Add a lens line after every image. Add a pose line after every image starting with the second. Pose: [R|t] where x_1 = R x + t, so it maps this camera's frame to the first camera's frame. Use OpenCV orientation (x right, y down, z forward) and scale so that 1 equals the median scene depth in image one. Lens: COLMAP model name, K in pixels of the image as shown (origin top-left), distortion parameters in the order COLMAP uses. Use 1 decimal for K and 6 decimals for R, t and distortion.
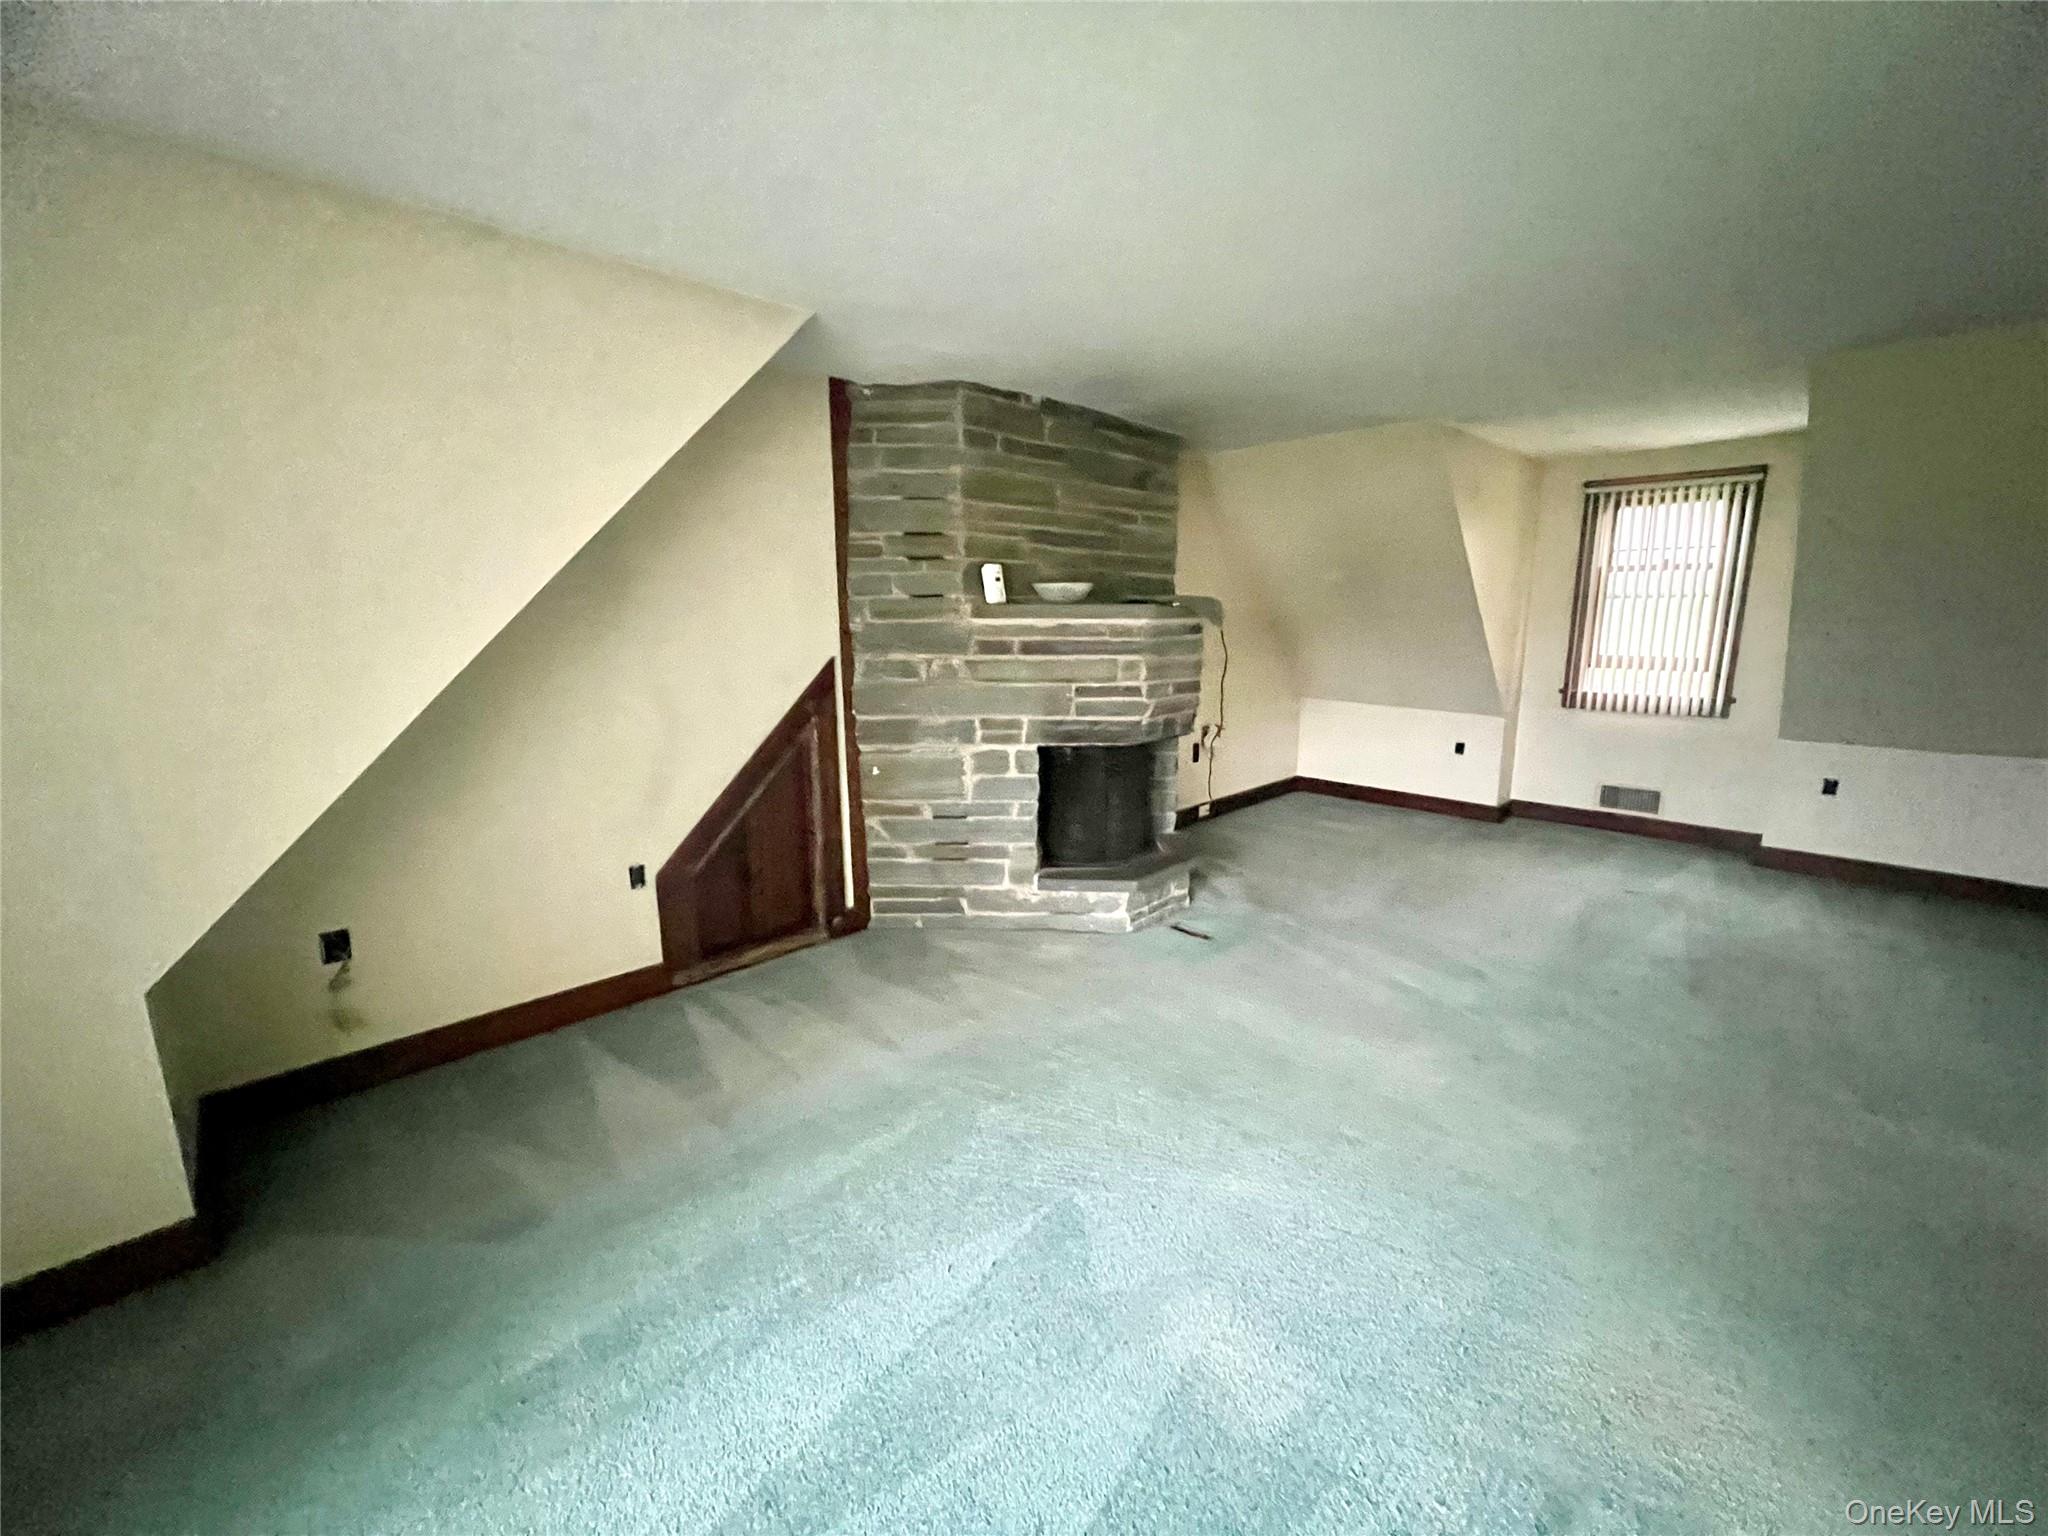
lens RADIAL K [[818.5, 0, 1022.7], [0, 818.5, 766.0], [0, 0, 1]] dist [-0.000268, -0.000626]
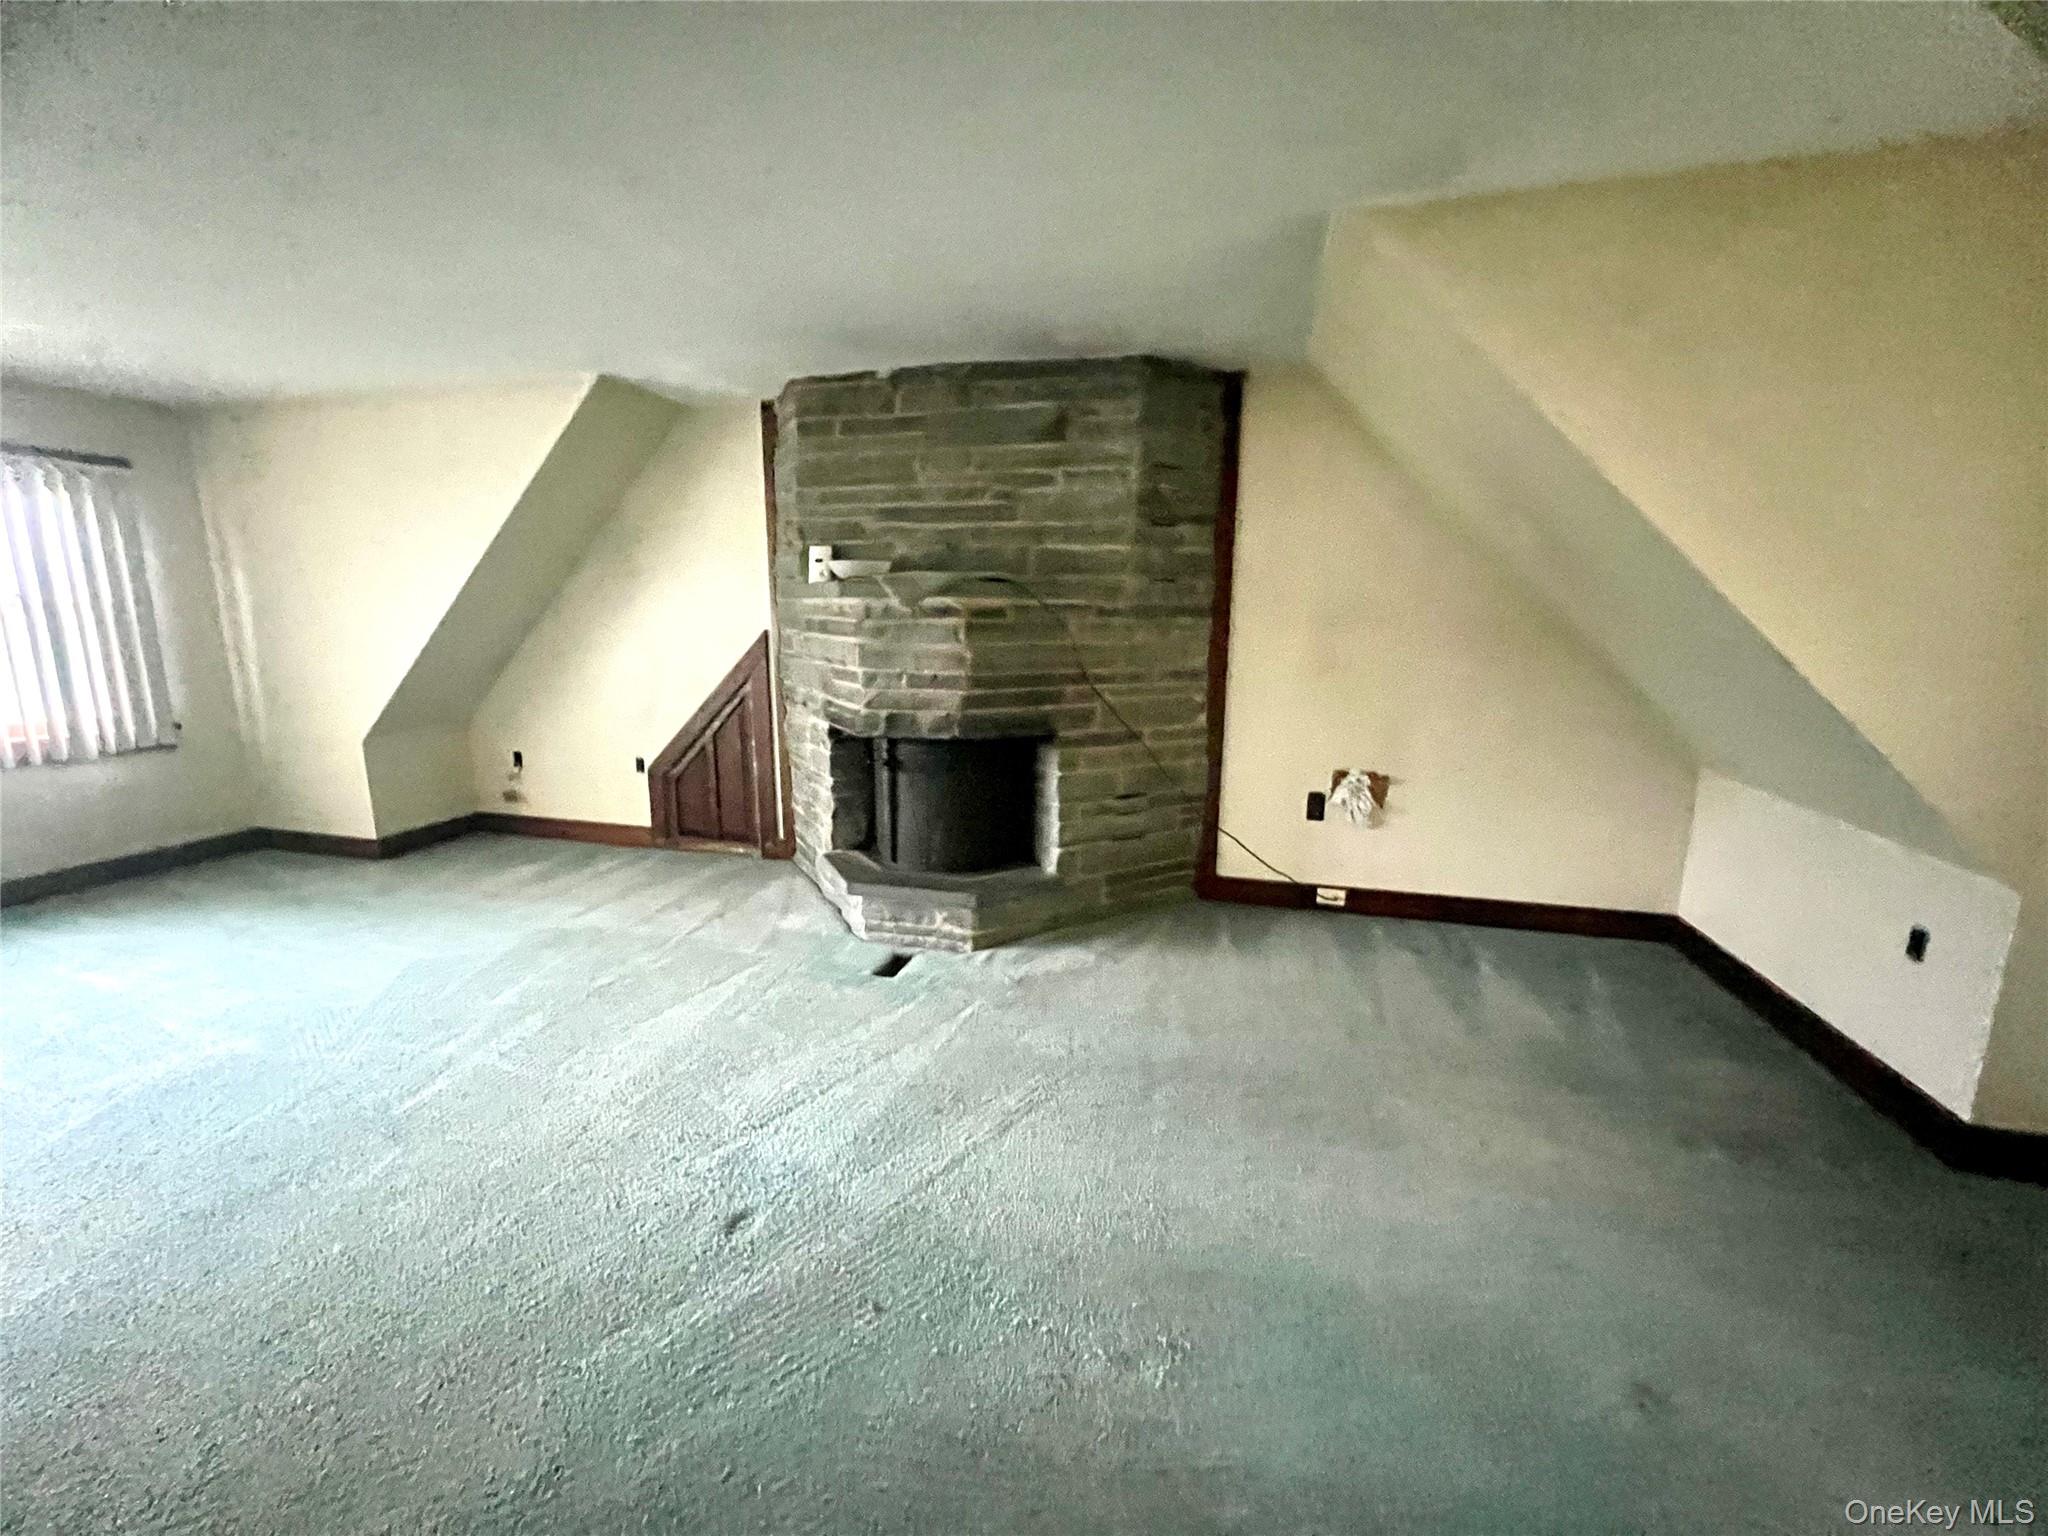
lens RADIAL K [[818.5, 0, 1023.9], [0, 818.5, 761.6], [0, 0, 1]] dist [-0.000268, -0.000626]
pose [[0.507328, 0.165761, -0.845661, 1.013311], [-0.168826, 0.981428, 0.091091, -0.112938], [0.845054, 0.096557, 0.525890, 0.682715]]
